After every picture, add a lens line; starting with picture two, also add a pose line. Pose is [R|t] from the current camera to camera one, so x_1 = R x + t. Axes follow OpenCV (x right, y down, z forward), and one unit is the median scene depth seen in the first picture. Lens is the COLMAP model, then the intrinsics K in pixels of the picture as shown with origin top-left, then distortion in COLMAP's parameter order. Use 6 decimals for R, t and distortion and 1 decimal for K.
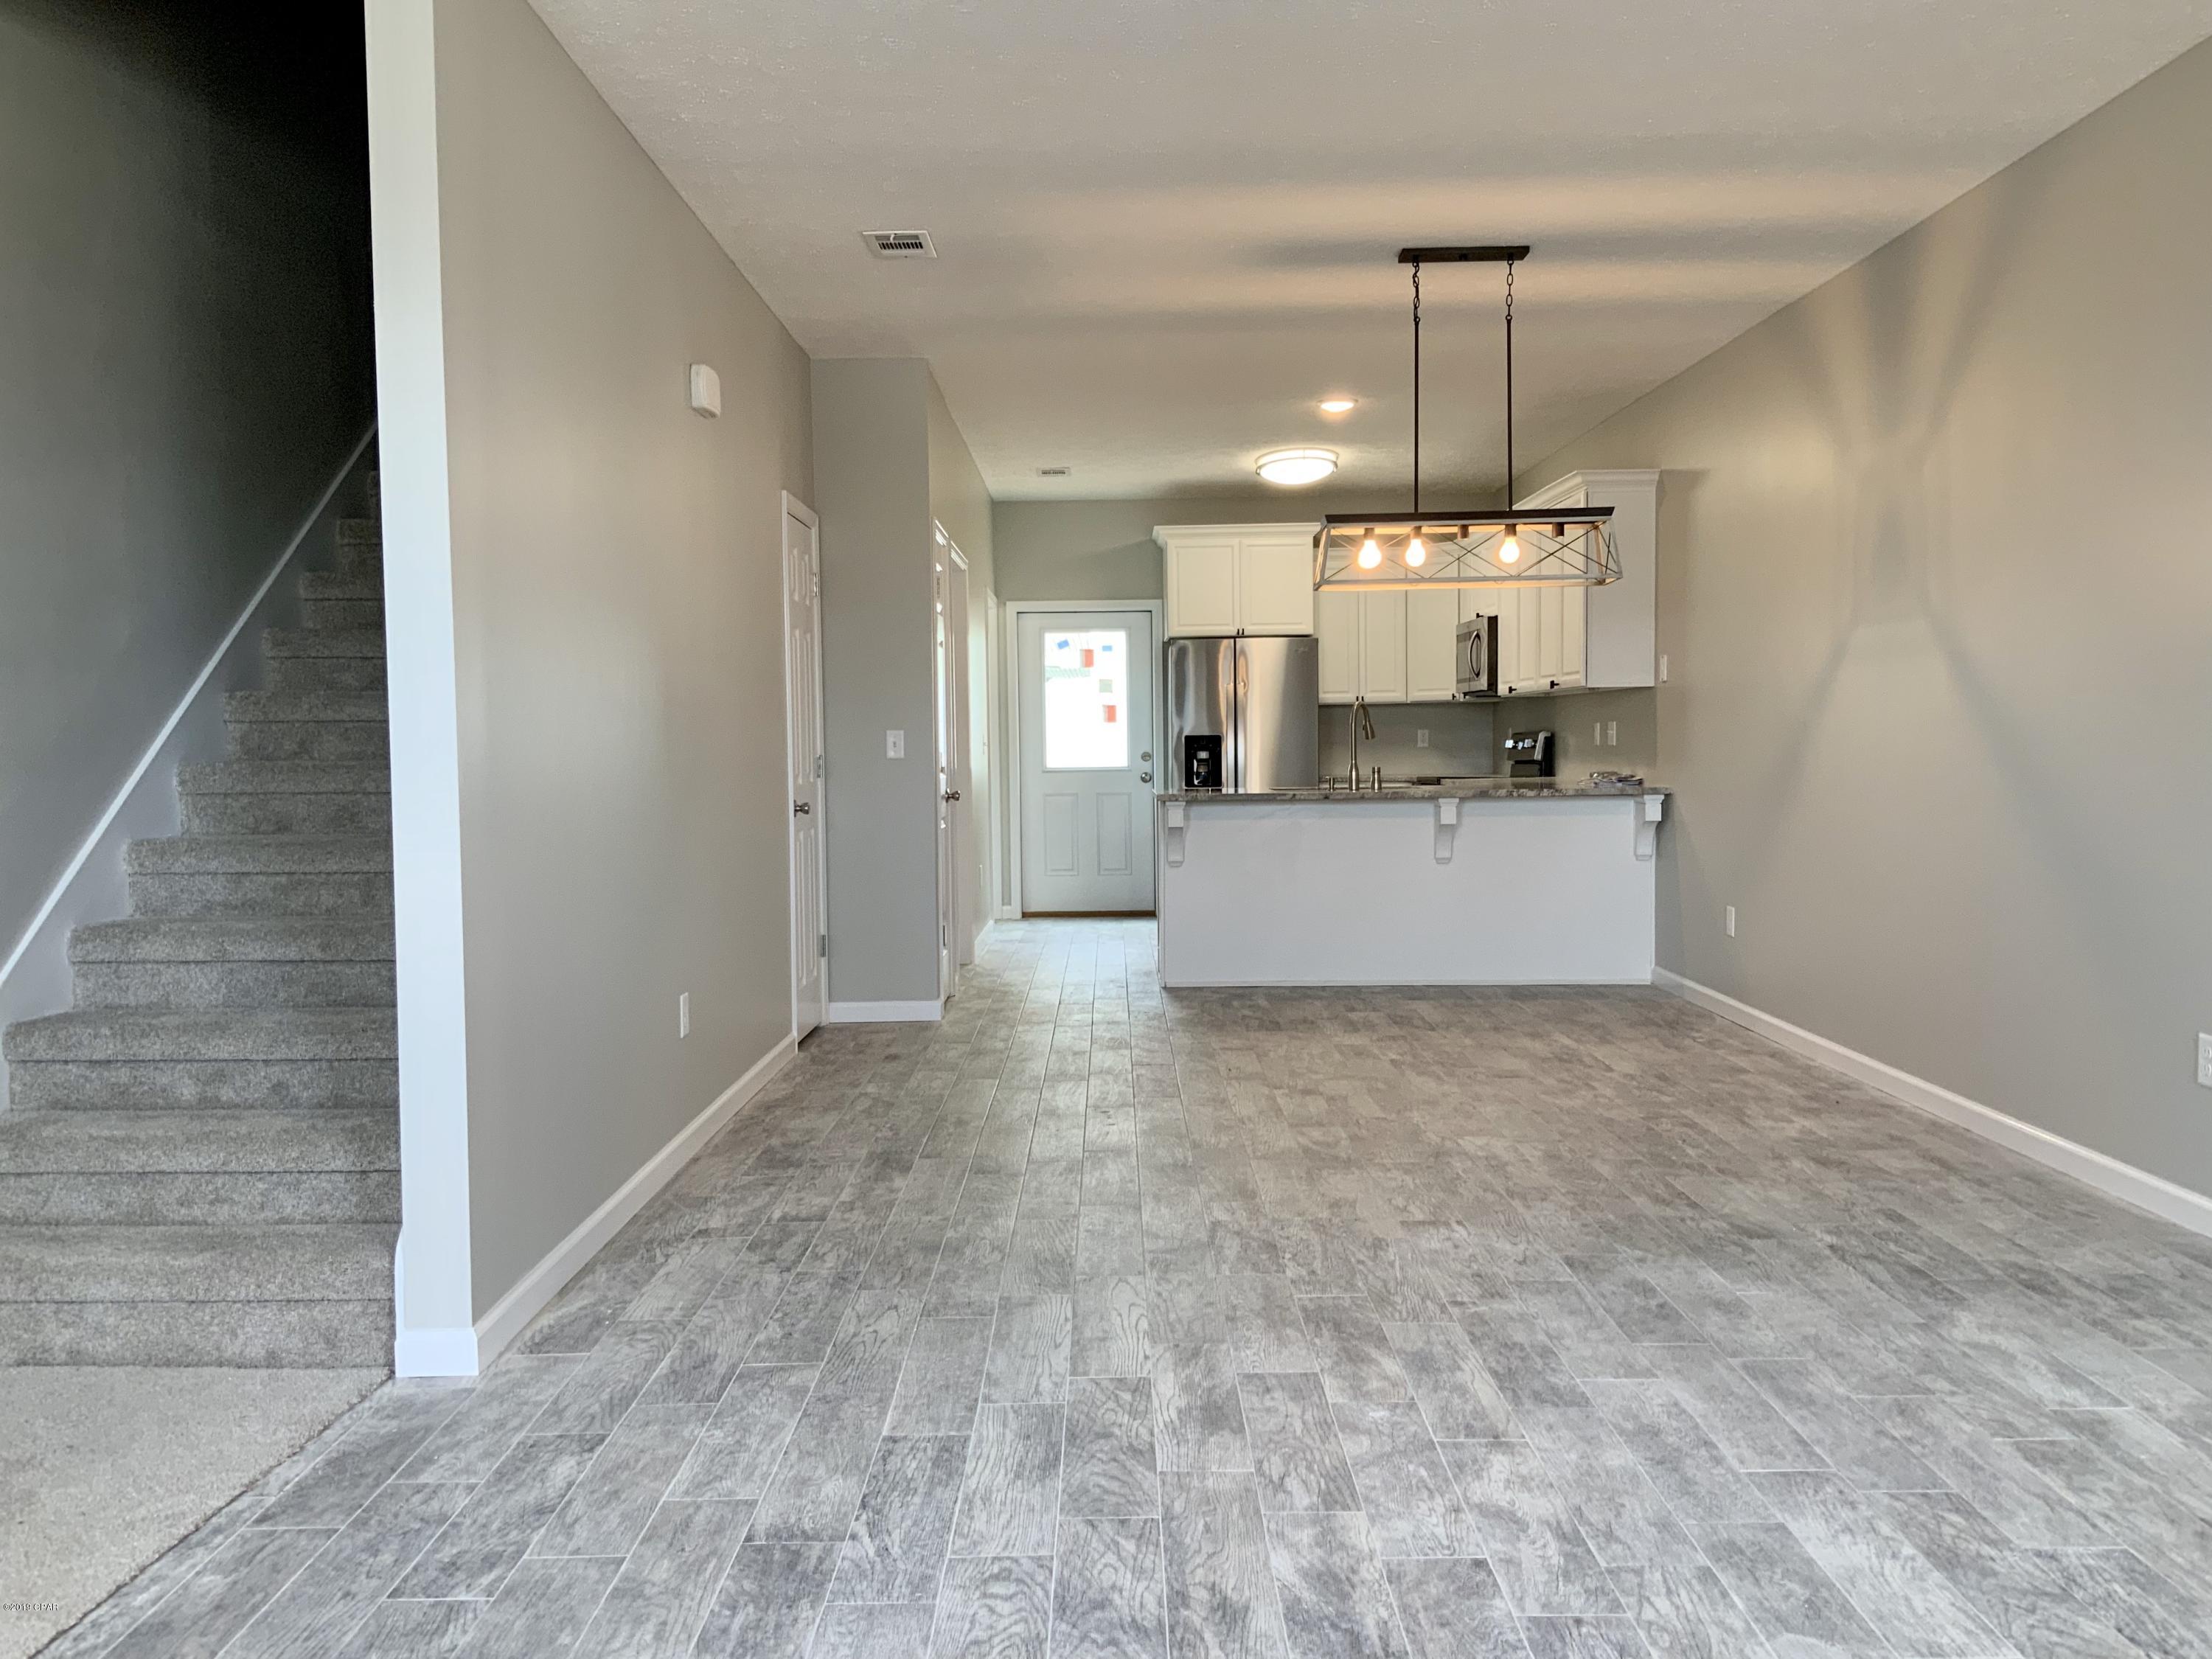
lens RADIAL K [[1849.9, 0, 1097.6], [0, 1849.9, 825.0], [0, 0, 1]] dist [0.049406, -0.068136]
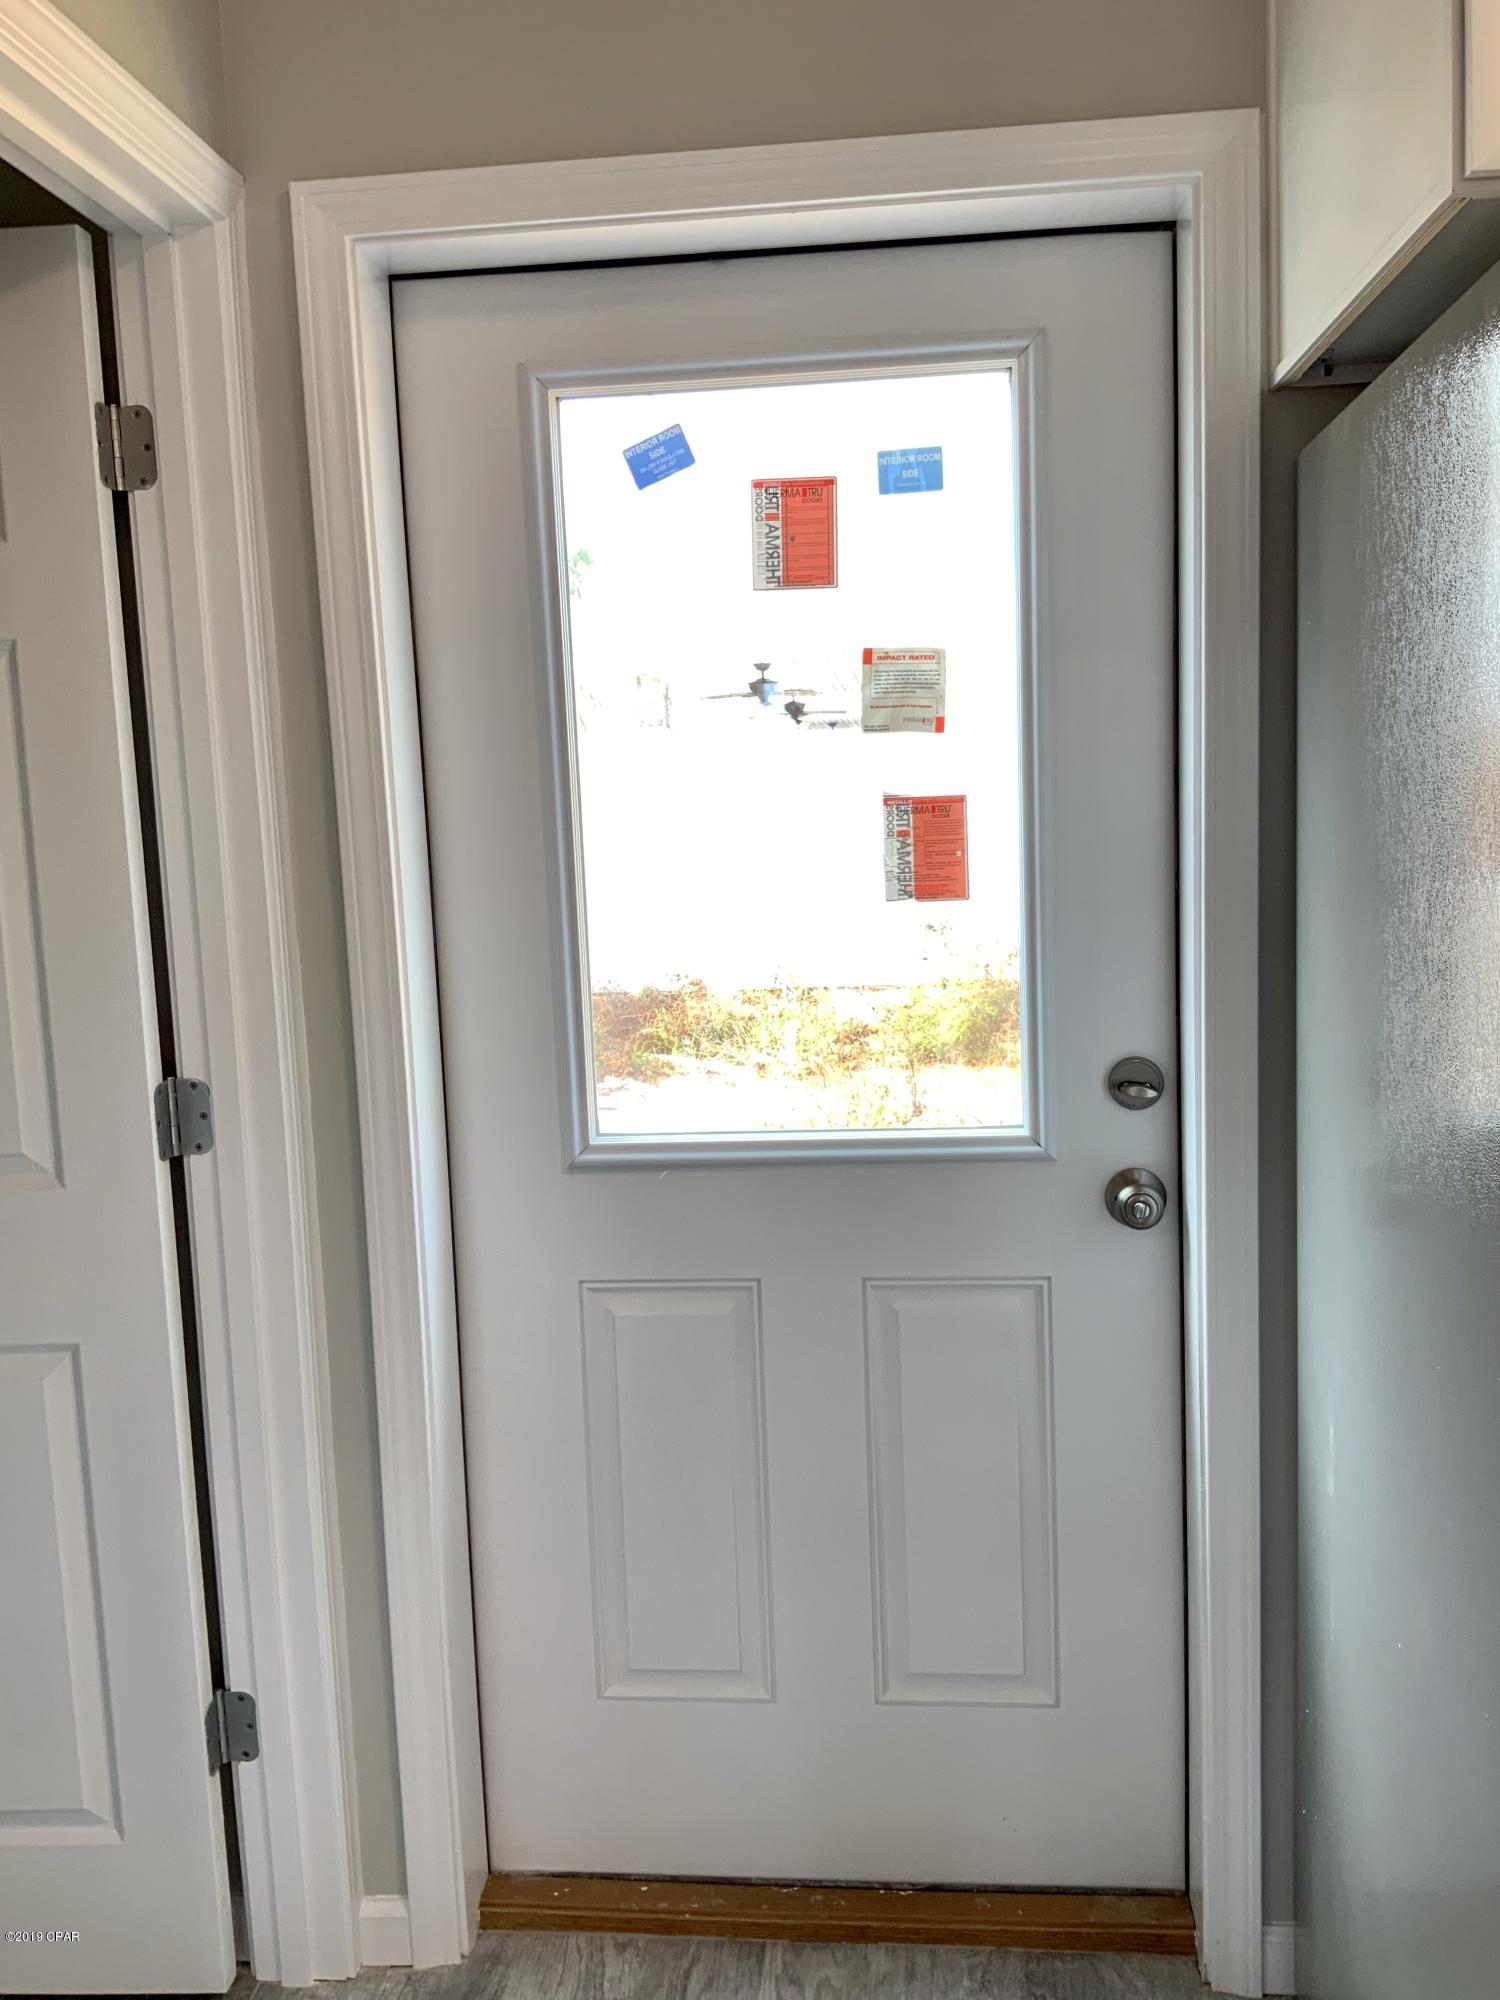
lens RADIAL K [[1672.6, 0, 755.2], [0, 1672.6, 1004.0], [0, 0, 1]] dist [0.049406, -0.068136]
pose [[0.995464, -0.010817, -0.094524, 0.012879], [0.017988, 0.996996, 0.075338, -0.145475], [0.093425, -0.076697, 0.992668, 2.109729]]
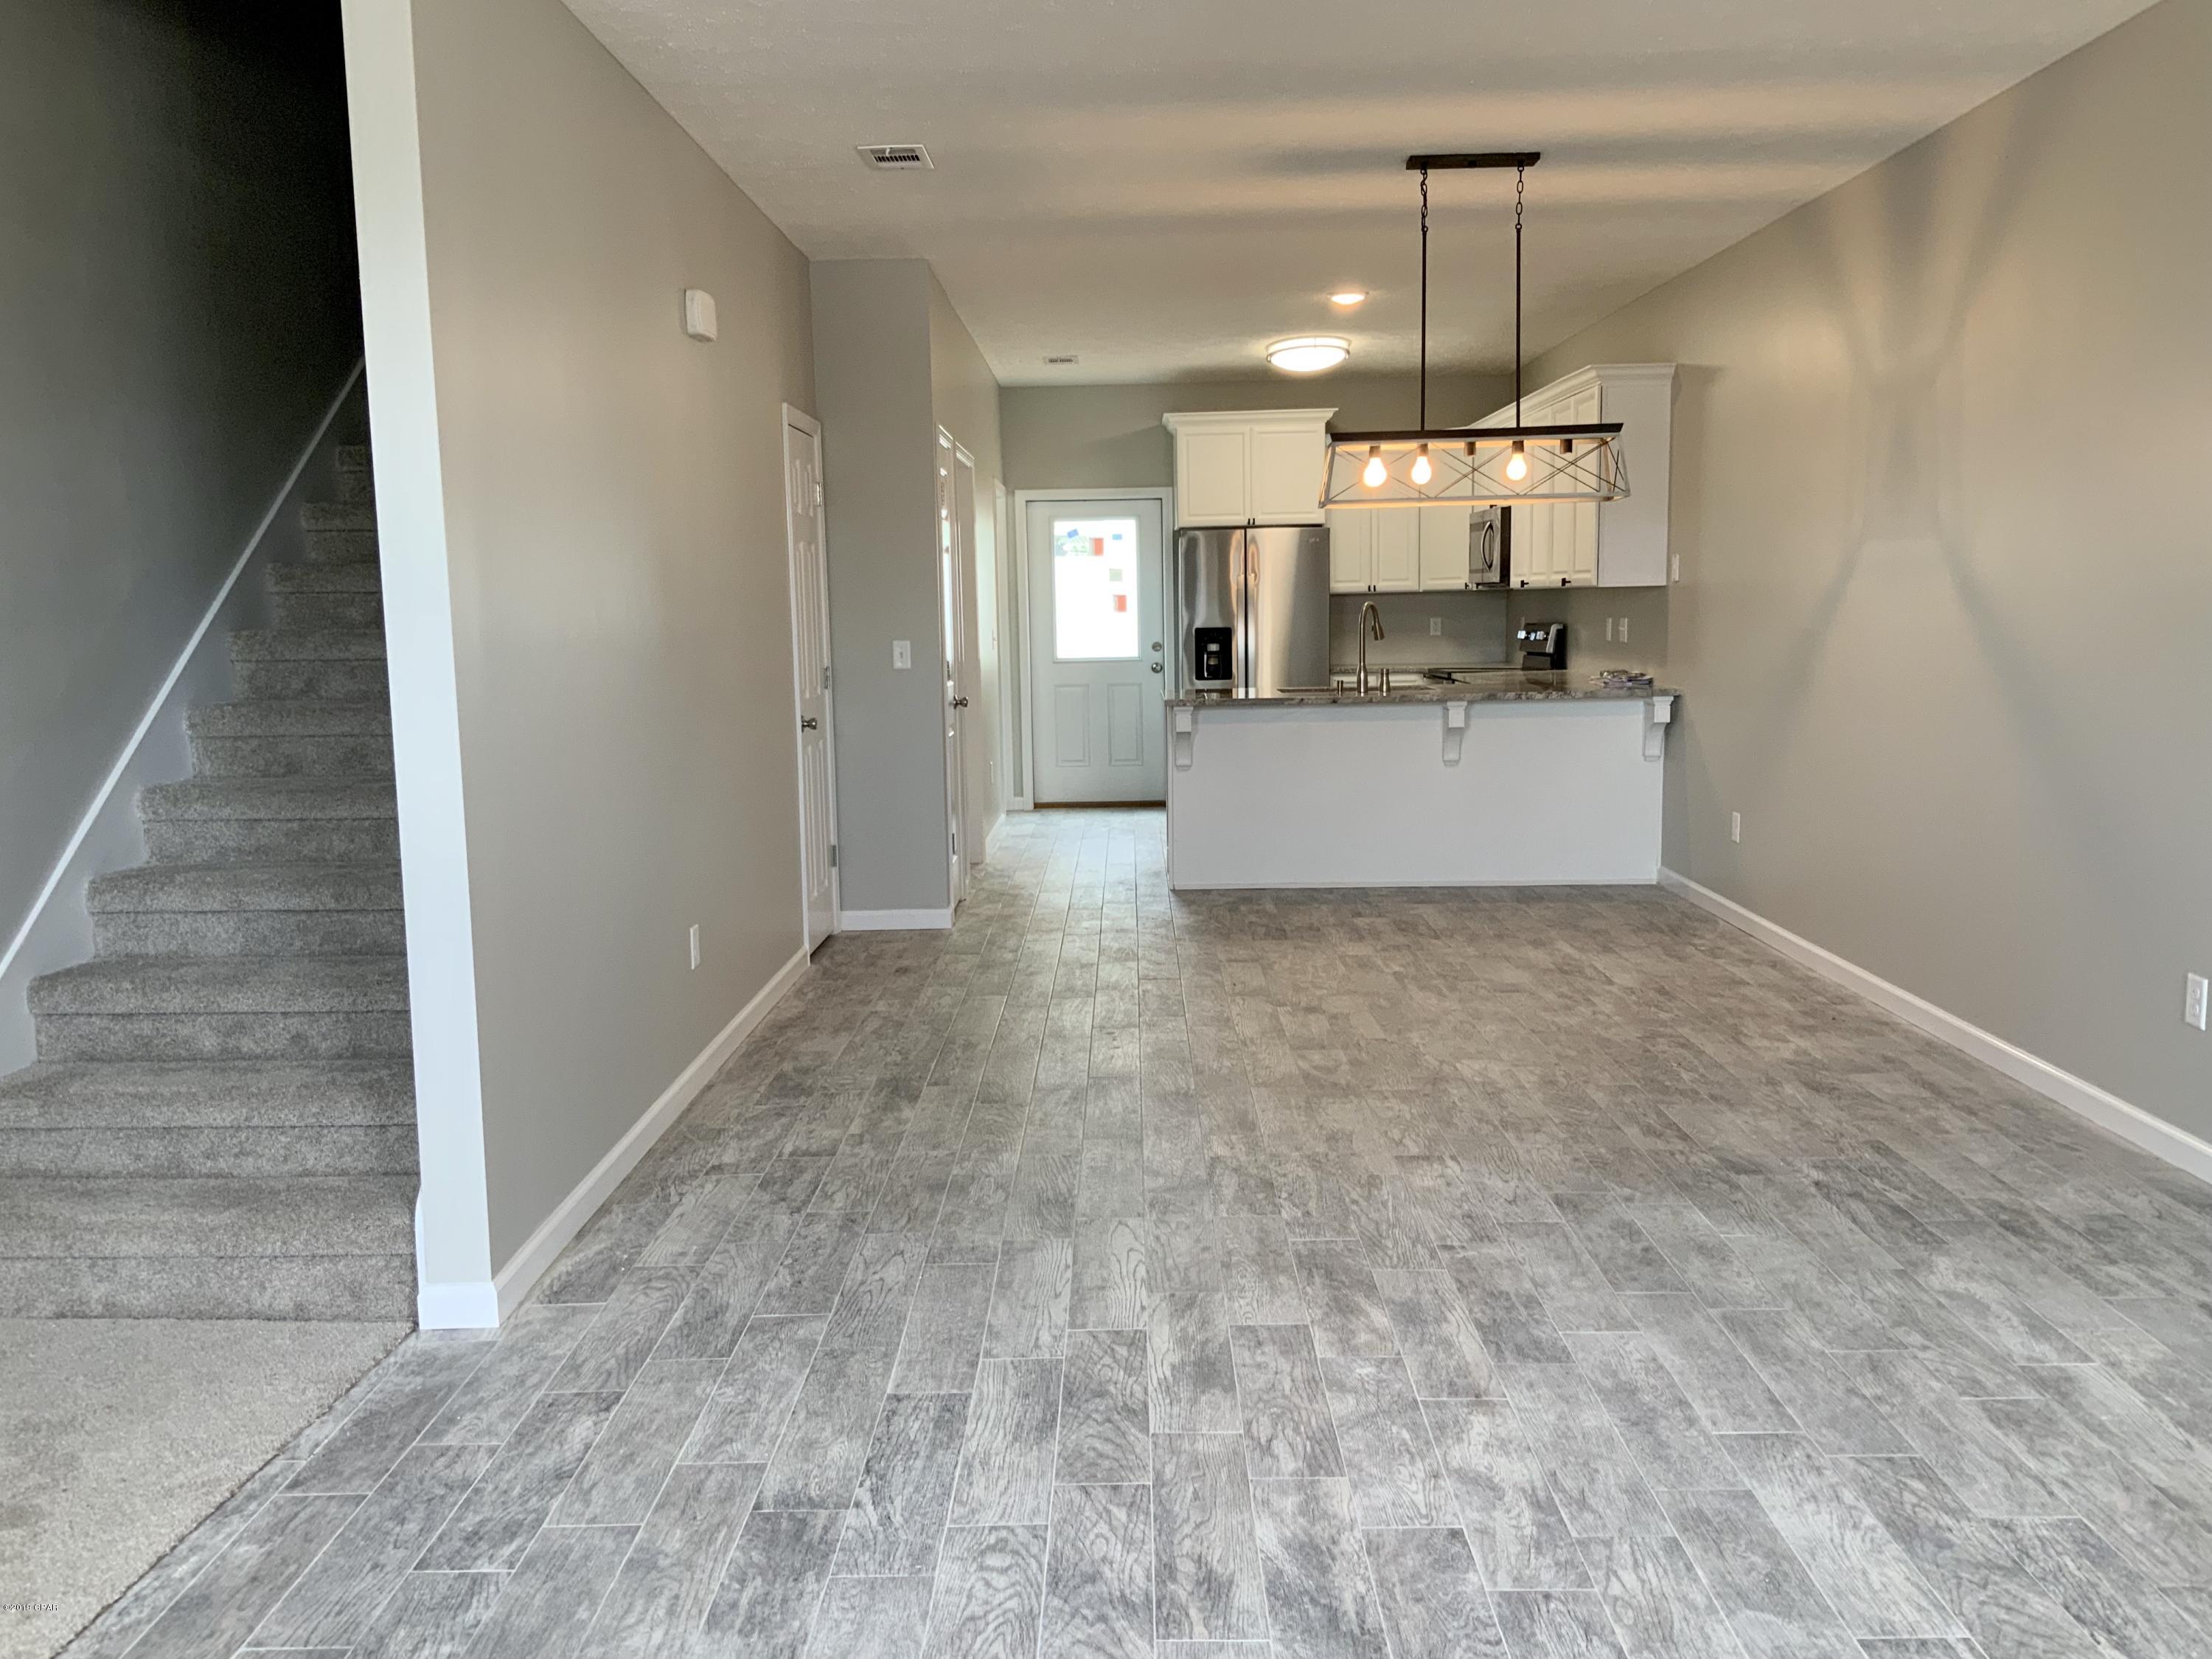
lens RADIAL K [[1849.9, 0, 1096.1], [0, 1849.9, 831.2], [0, 0, 1]] dist [0.049406, -0.068136]
pose [[0.999926, -0.005616, -0.010804, 0.009423], [0.006460, 0.996795, 0.079740, -0.044347], [0.010322, -0.079804, 0.996757, -0.005839]]
